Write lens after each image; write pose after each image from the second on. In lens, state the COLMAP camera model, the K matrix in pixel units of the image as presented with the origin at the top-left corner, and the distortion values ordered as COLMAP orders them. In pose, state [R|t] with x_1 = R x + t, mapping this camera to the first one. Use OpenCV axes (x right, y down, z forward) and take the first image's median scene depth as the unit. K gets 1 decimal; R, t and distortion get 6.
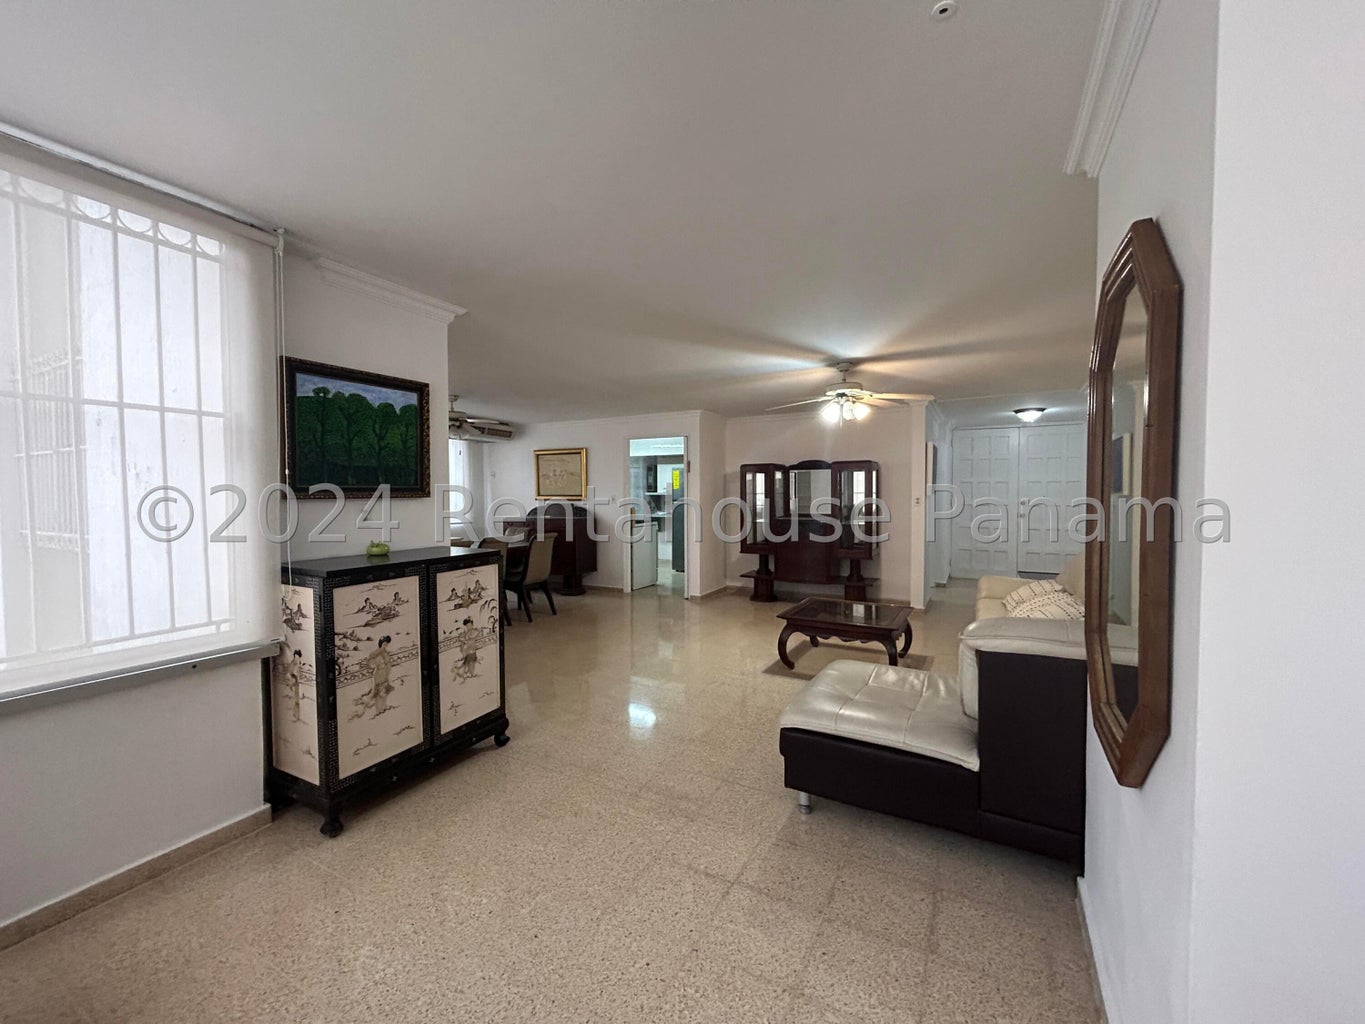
lens RADIAL K [[560.0, 0, 682.4], [0, 560.0, 512.3], [0, 0, 1]] dist [0.002005, 0.001053]
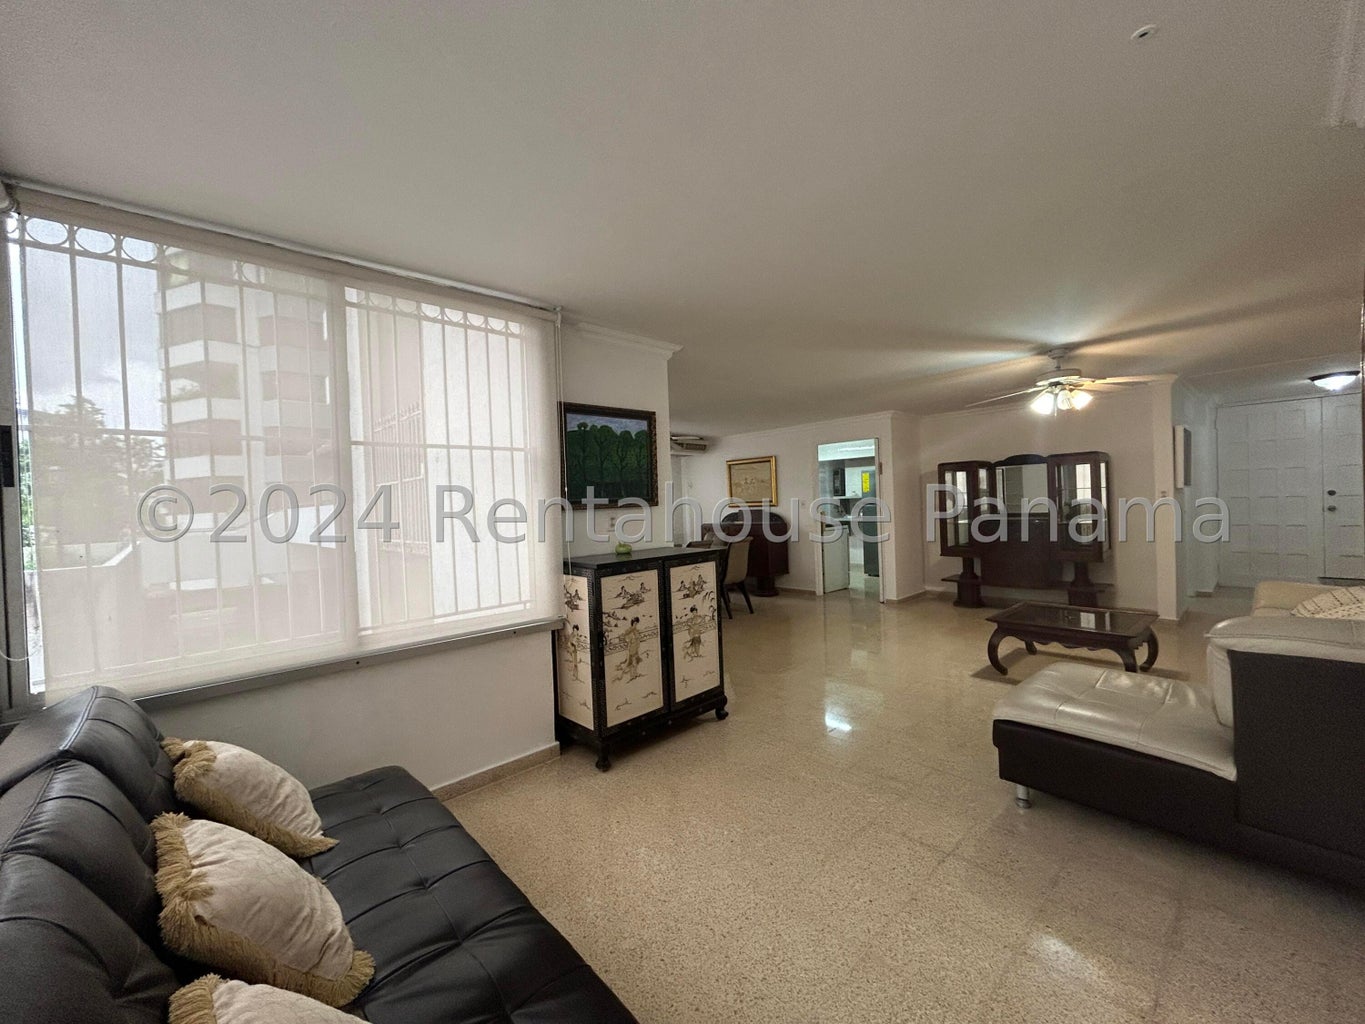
lens RADIAL K [[560.0, 0, 680.7], [0, 560.0, 511.3], [0, 0, 1]] dist [0.002005, 0.001053]
pose [[0.947284, -0.027423, -0.319218, -0.022687], [0.023051, 0.999582, -0.017467, 0.006774], [0.319564, 0.009188, 0.947520, -0.124494]]
